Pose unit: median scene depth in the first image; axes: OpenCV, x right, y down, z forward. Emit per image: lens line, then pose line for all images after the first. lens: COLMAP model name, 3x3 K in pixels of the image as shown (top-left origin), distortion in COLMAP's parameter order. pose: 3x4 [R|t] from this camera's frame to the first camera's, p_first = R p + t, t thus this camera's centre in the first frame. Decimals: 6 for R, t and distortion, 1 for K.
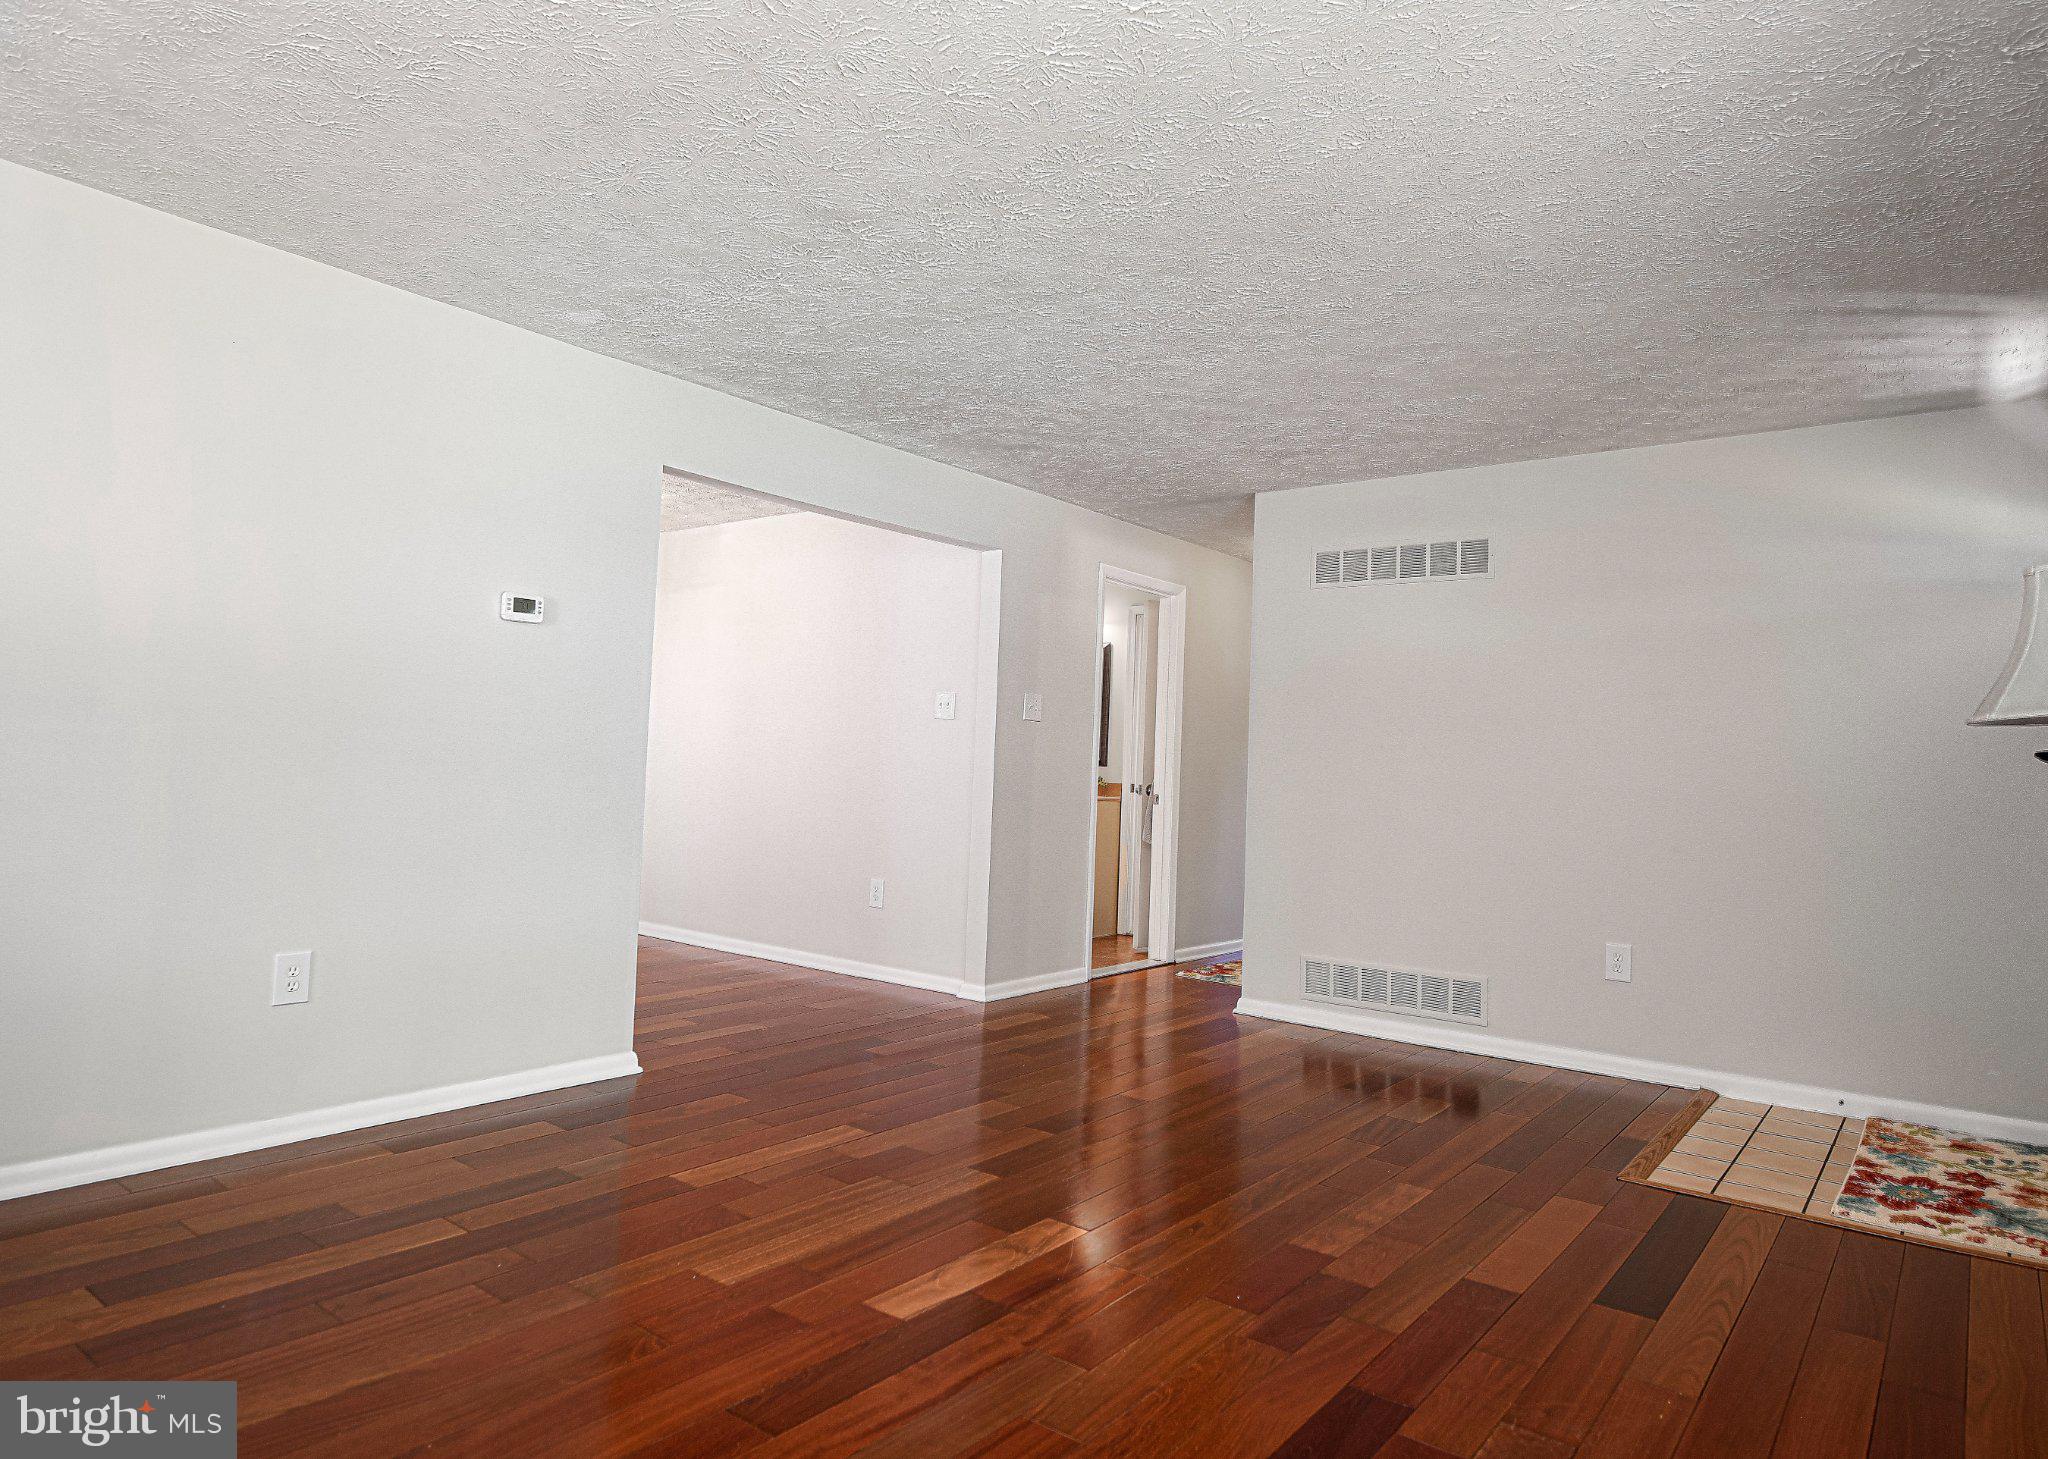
lens RADIAL K [[1207.2, 0, 1024.0], [0, 1207.2, 729.5], [0, 0, 1]] dist [0.002723, 0.000768]
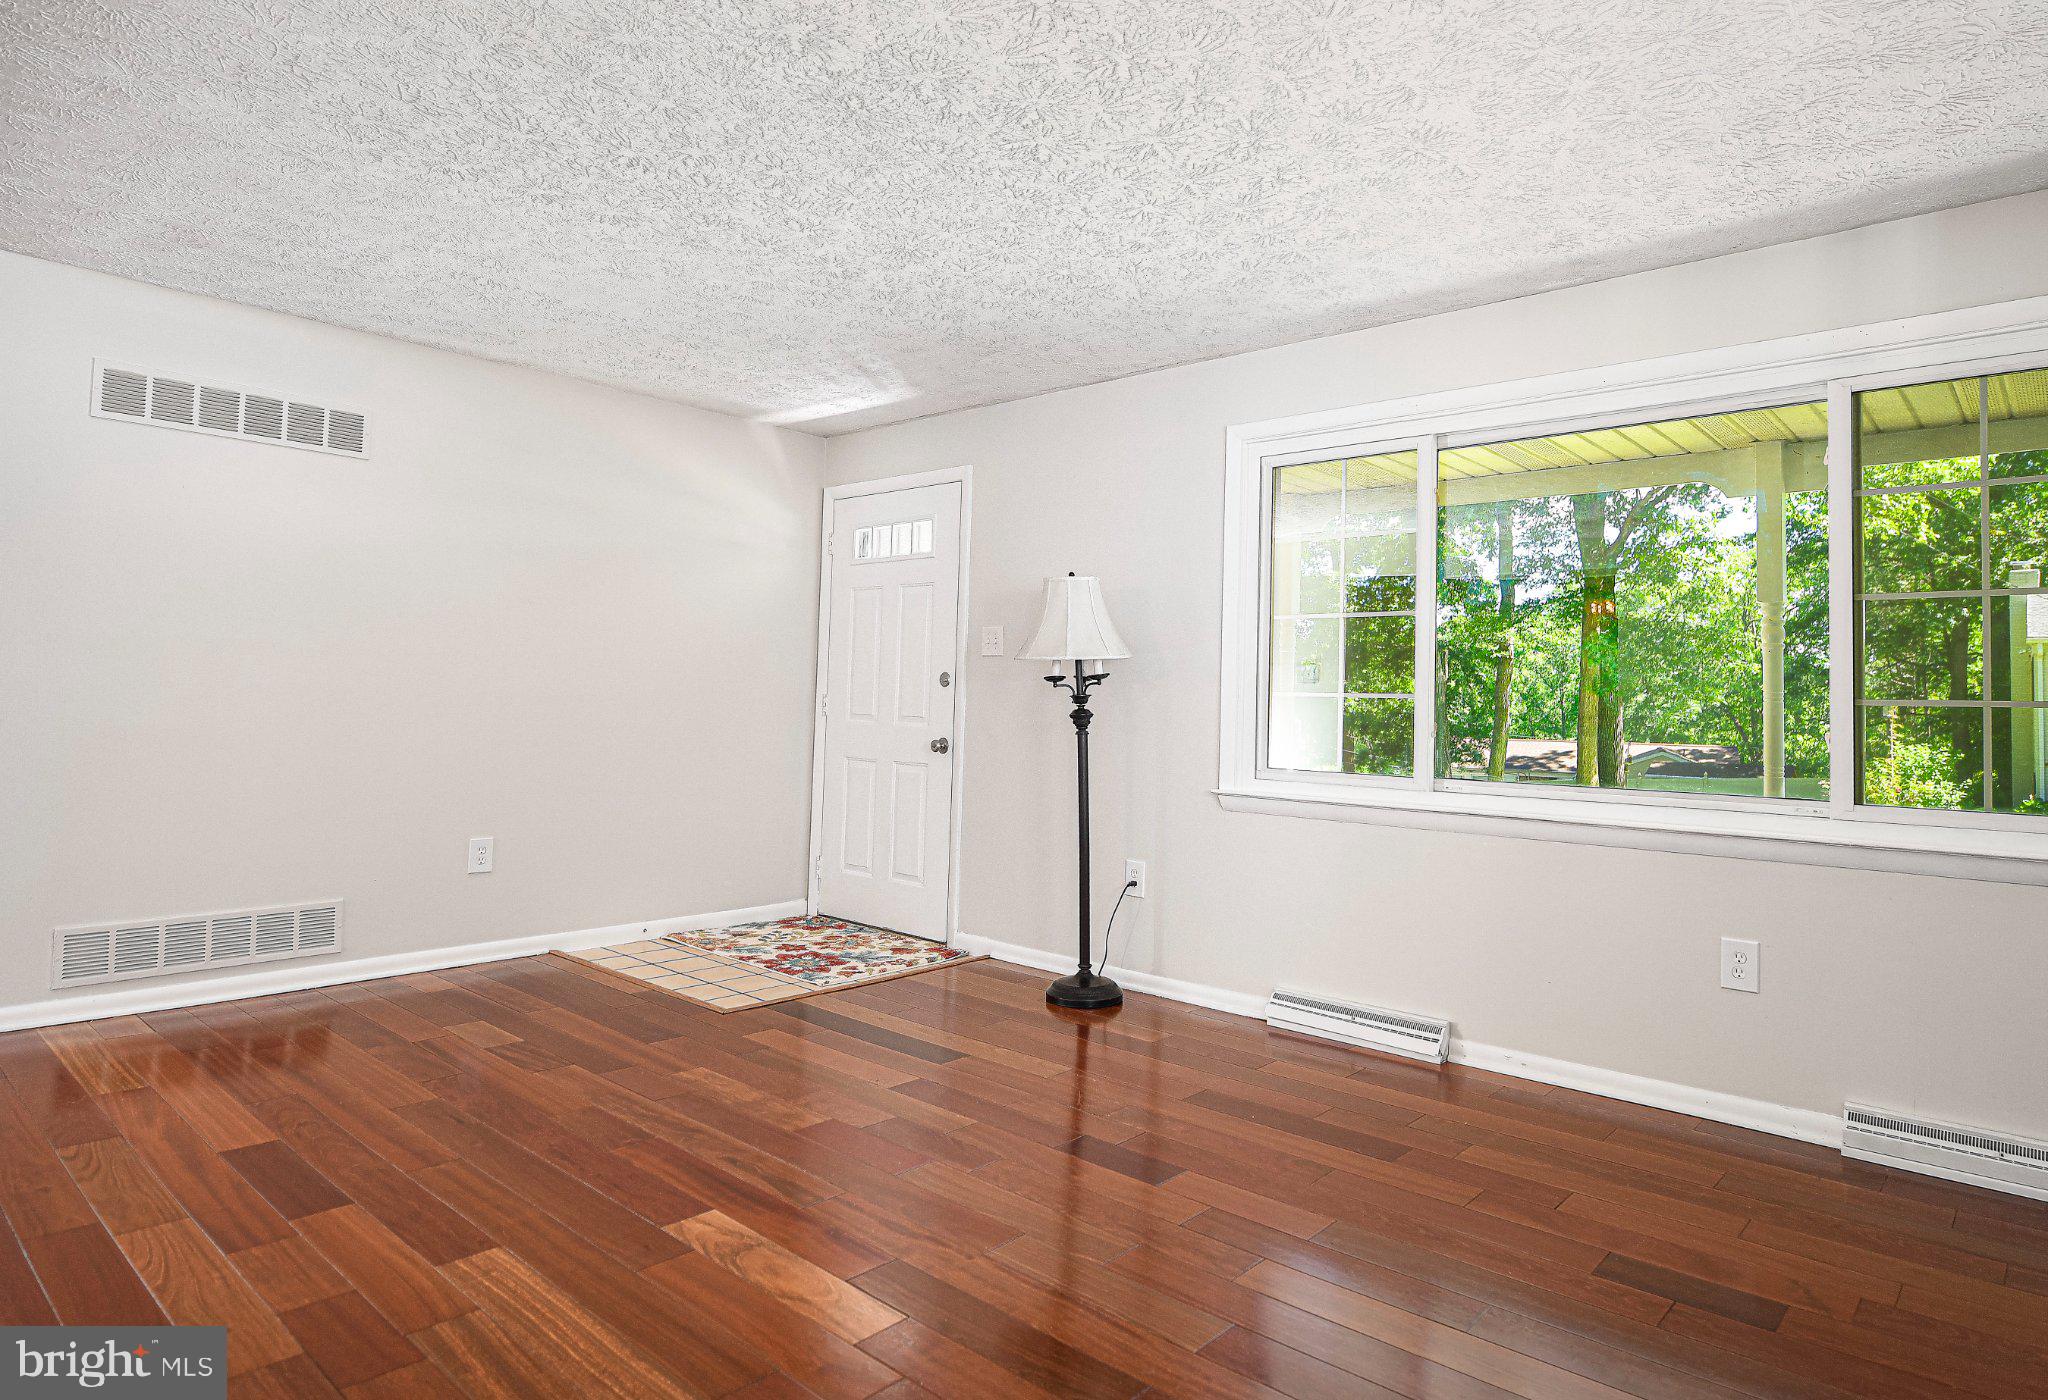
lens RADIAL K [[1205.5, 0, 1024.0], [0, 1205.5, 700.0], [0, 0, 1]] dist [0.003149, 0.001143]
pose [[0.076728, -0.030993, 0.996570, -0.655208], [-0.051821, 0.998042, 0.035029, -0.004596], [-0.995705, -0.054330, 0.074972, 0.585768]]
